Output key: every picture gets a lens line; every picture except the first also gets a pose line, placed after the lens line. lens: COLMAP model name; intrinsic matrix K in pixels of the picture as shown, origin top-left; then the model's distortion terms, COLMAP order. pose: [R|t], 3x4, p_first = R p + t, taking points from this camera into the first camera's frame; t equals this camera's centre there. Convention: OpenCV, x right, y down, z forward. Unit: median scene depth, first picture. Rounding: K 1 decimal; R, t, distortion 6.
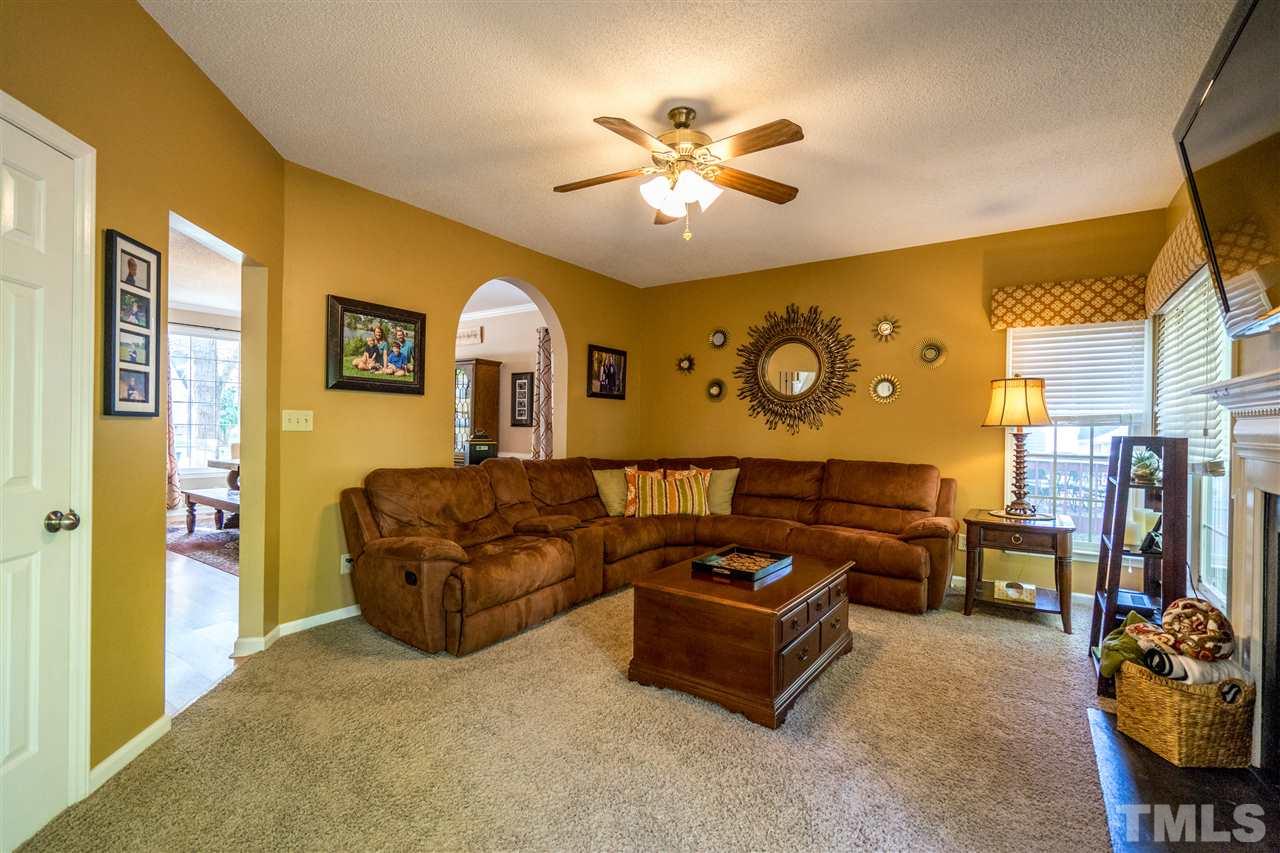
lens RADIAL K [[576.4, 0, 635.3], [0, 576.4, 427.7], [0, 0, 1]] dist [-0.008458, 0.003154]
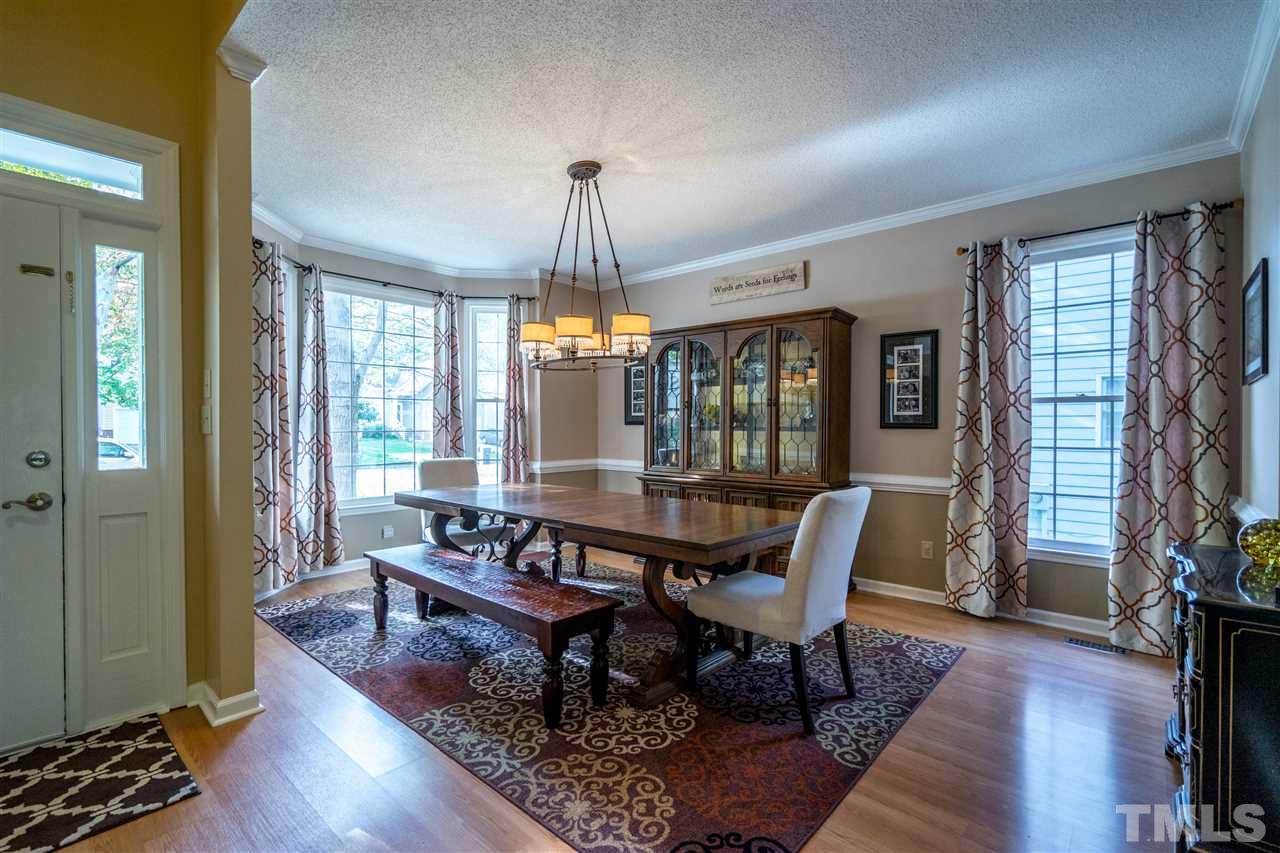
lens RADIAL K [[576.4, 0, 637.7], [0, 576.4, 427.0], [0, 0, 1]] dist [-0.008458, 0.003154]
pose [[0.992956, -0.014547, -0.117584, -0.388926], [0.015158, 0.999876, 0.004306, -0.009555], [0.117507, -0.006058, 0.993054, 0.404037]]
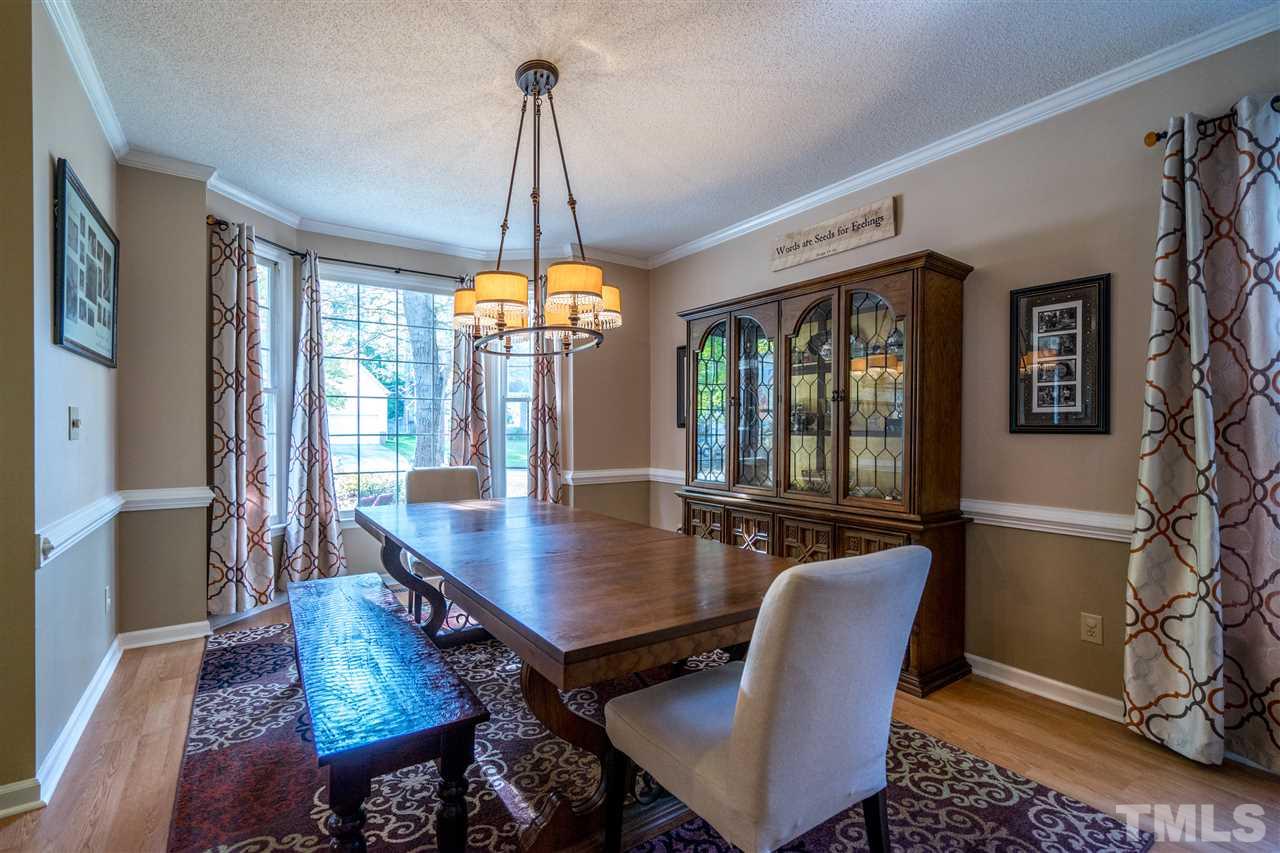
lens RADIAL K [[576.4, 0, 634.2], [0, 576.4, 427.7], [0, 0, 1]] dist [-0.008458, 0.003154]
pose [[0.936403, -0.014570, -0.350623, -0.315186], [0.014401, 0.999892, -0.003088, -0.007929], [0.350630, -0.002157, 0.936512, 0.562595]]
